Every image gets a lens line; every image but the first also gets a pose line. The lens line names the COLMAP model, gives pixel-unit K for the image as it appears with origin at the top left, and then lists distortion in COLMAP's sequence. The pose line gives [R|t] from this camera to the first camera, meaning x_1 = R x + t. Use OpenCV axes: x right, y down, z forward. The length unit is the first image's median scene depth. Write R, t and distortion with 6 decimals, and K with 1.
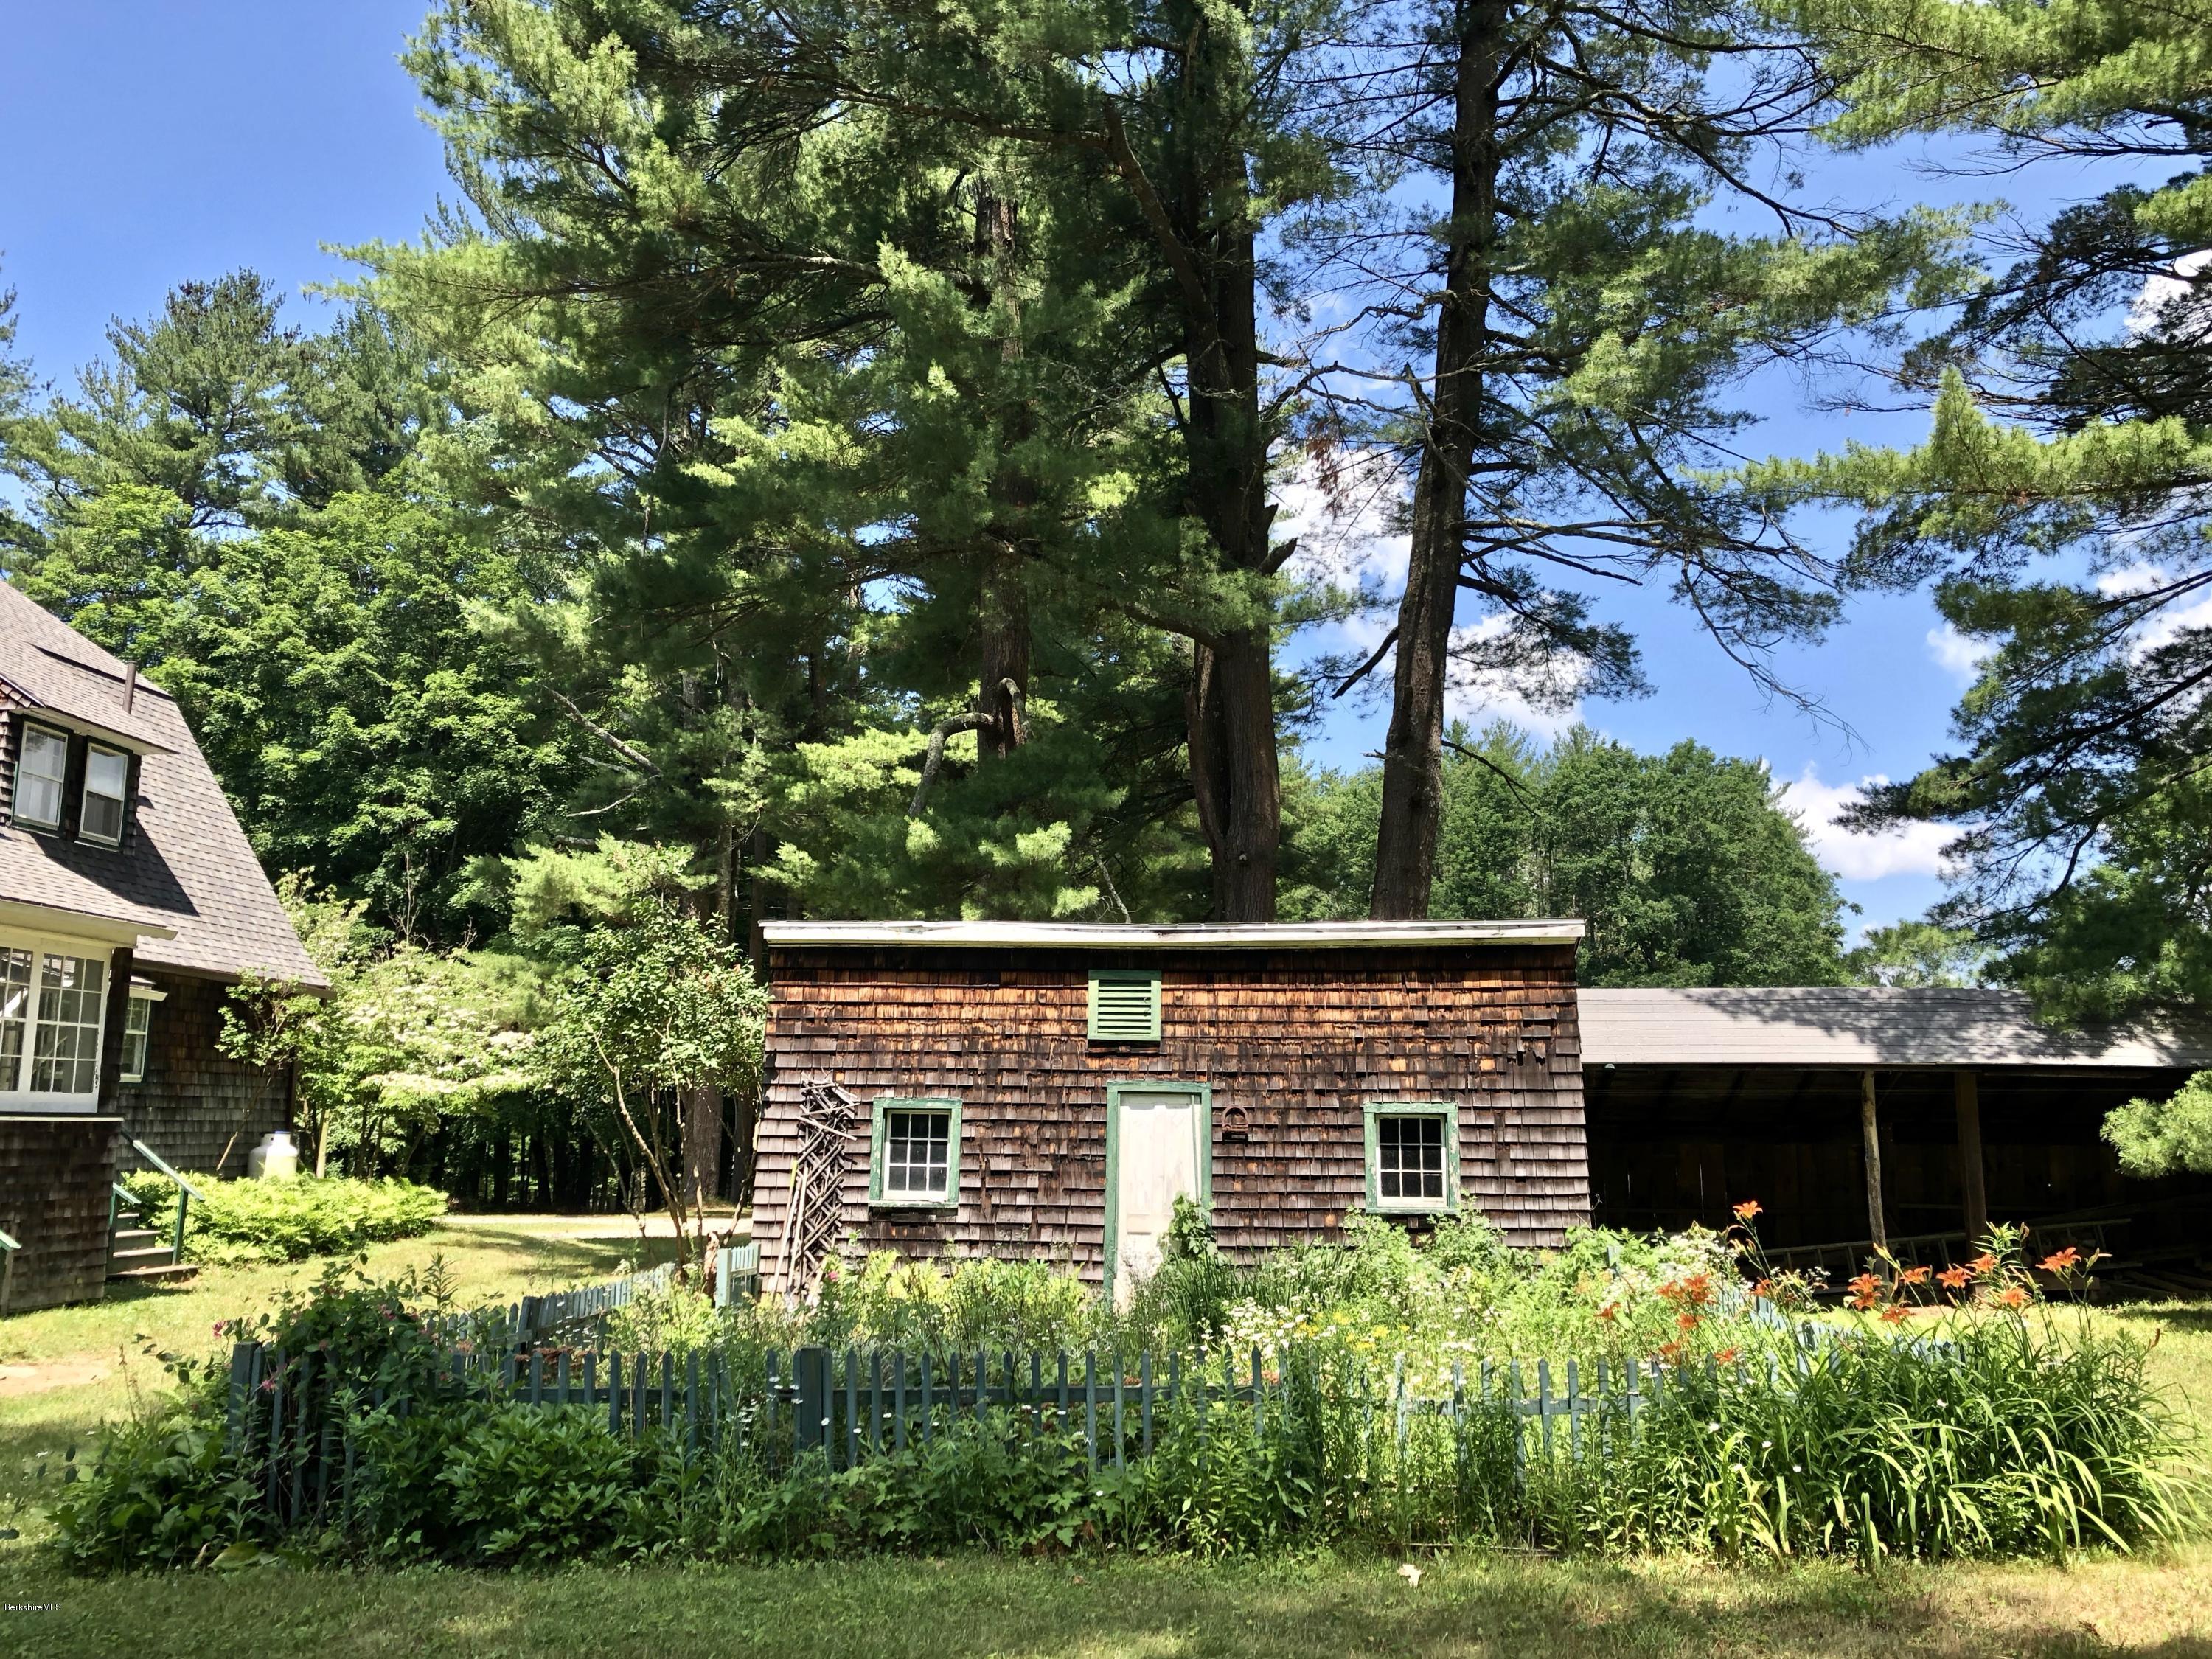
lens RADIAL K [[1795.9, 0, 1108.6], [0, 1795.9, 820.7], [0, 0, 1]] dist [0.047504, -0.015832]
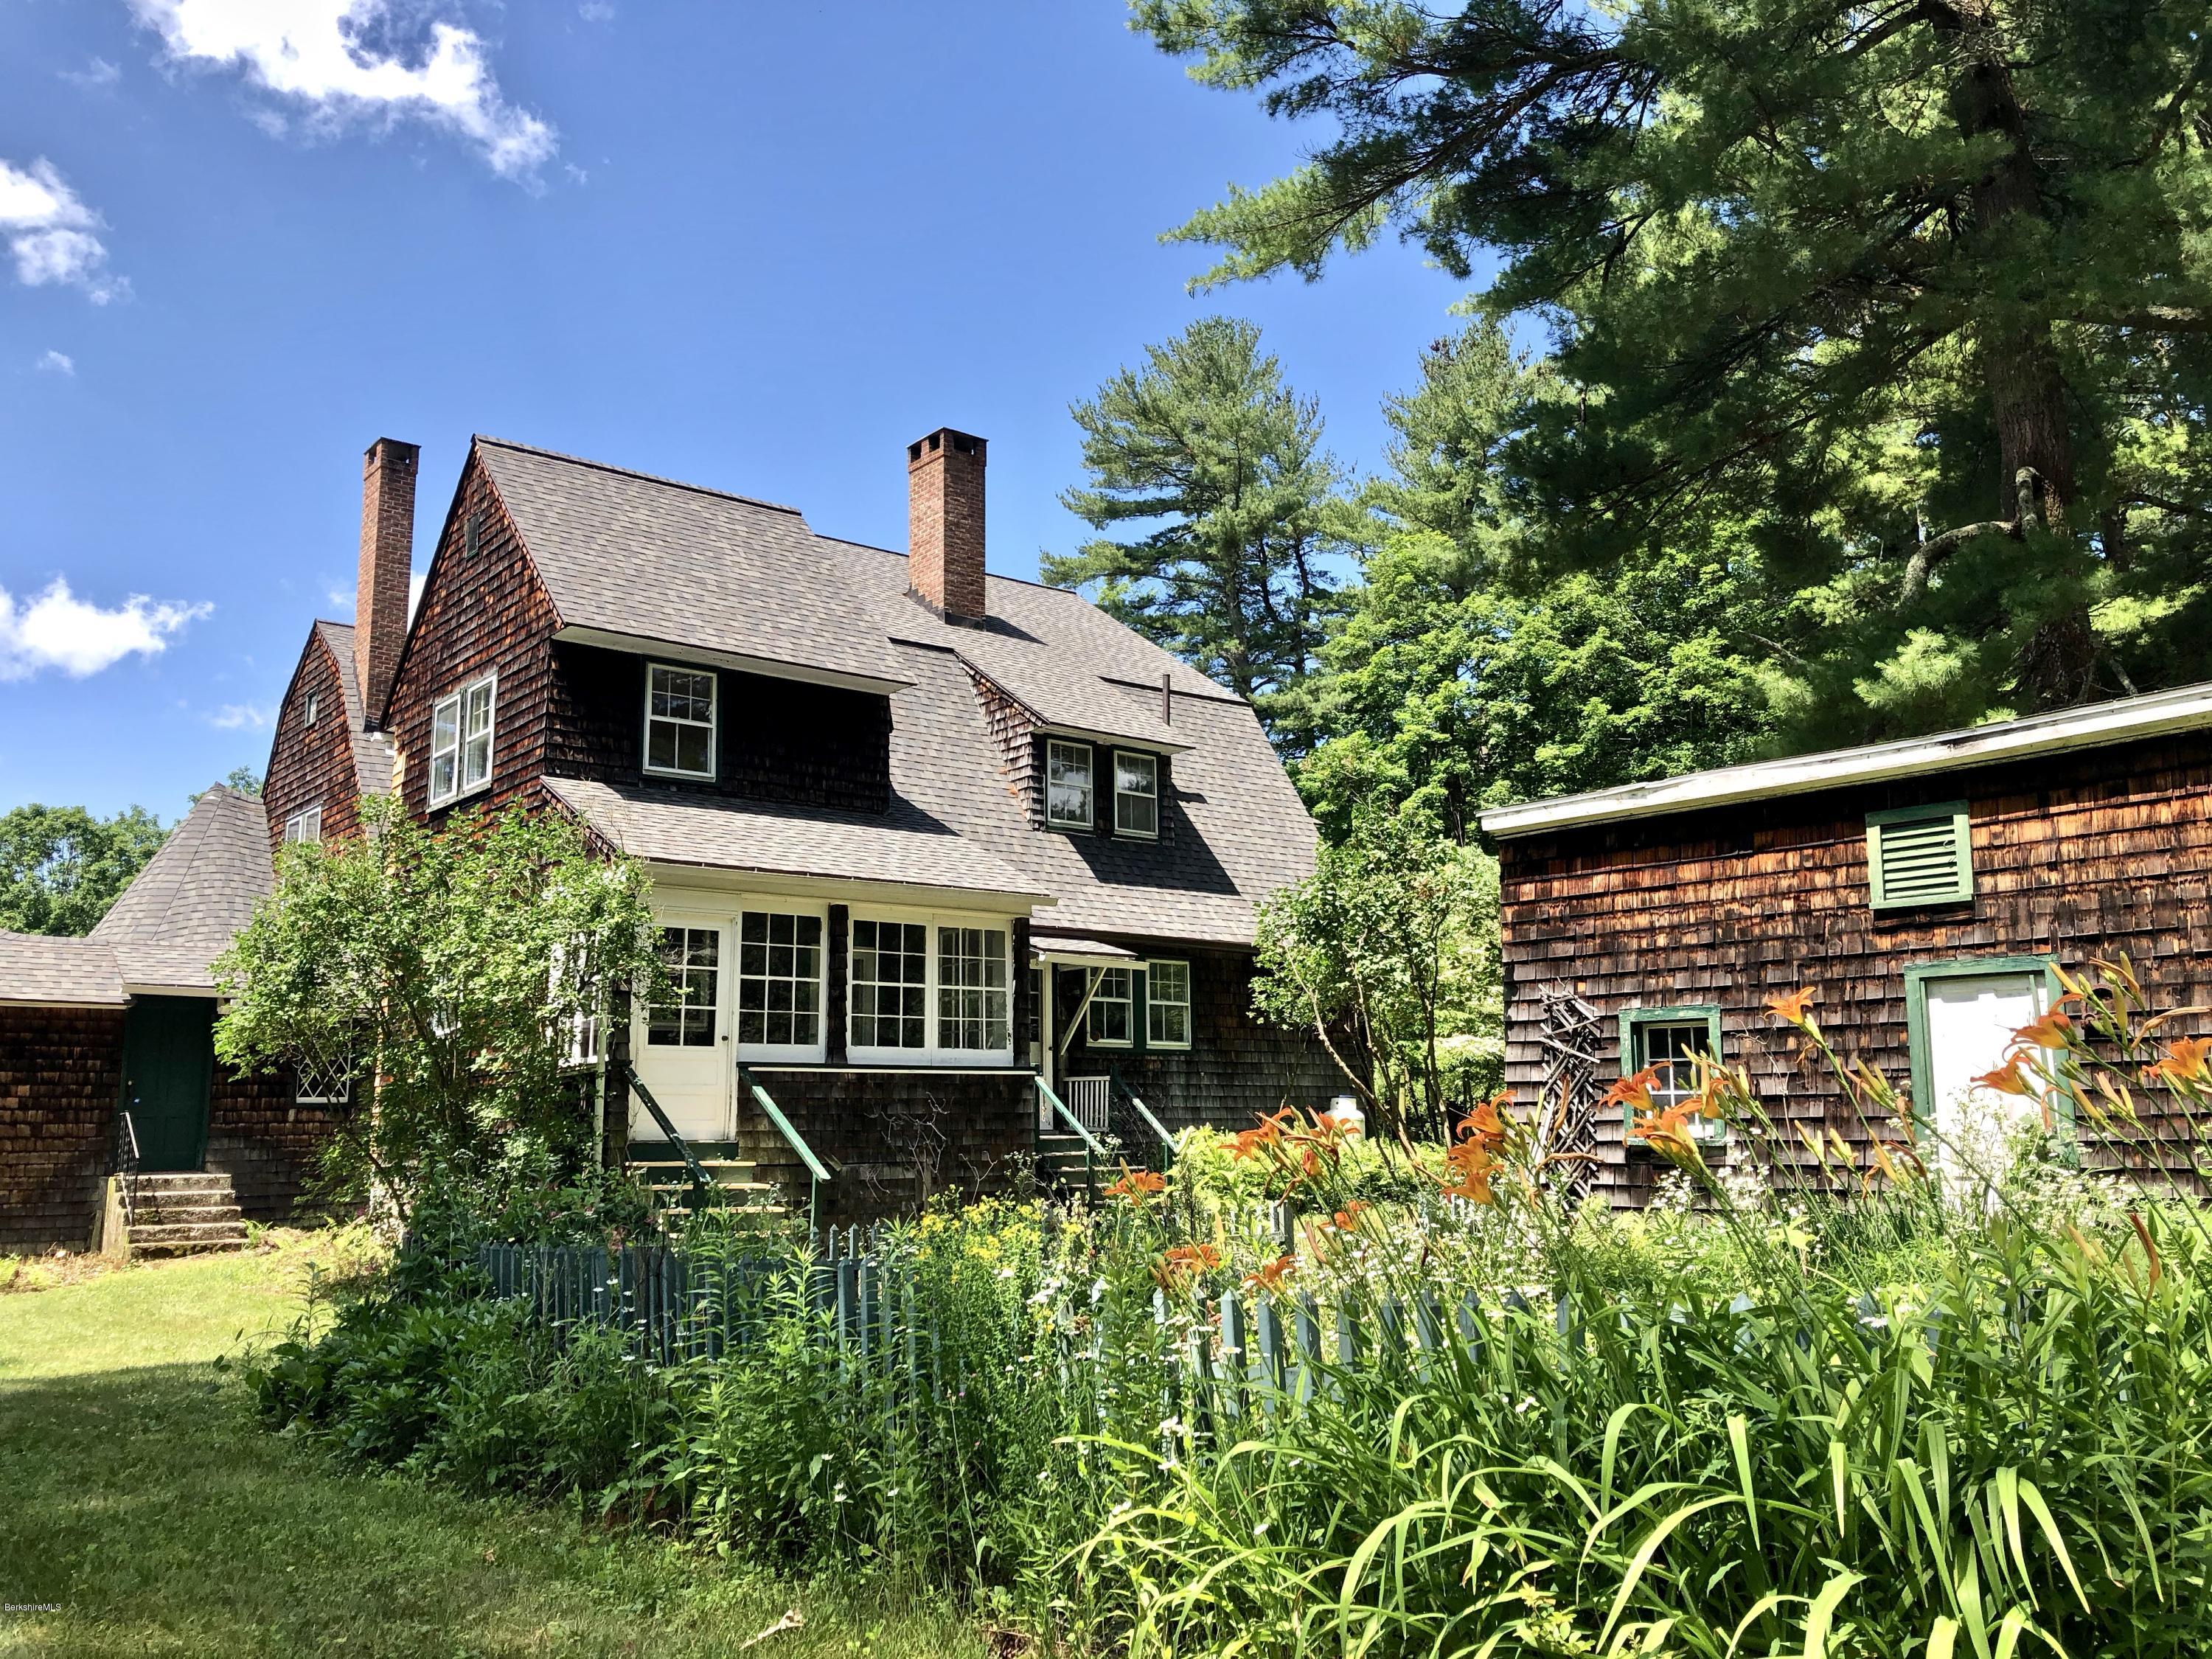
lens RADIAL K [[1795.9, 0, 1108.7], [0, 1795.9, 836.2], [0, 0, 1]] dist [0.047504, -0.015832]
pose [[0.699924, -0.132801, -0.701762, 0.281244], [0.139062, 0.989096, -0.048478, 0.084948], [0.700549, -0.063657, 0.710760, 0.278147]]
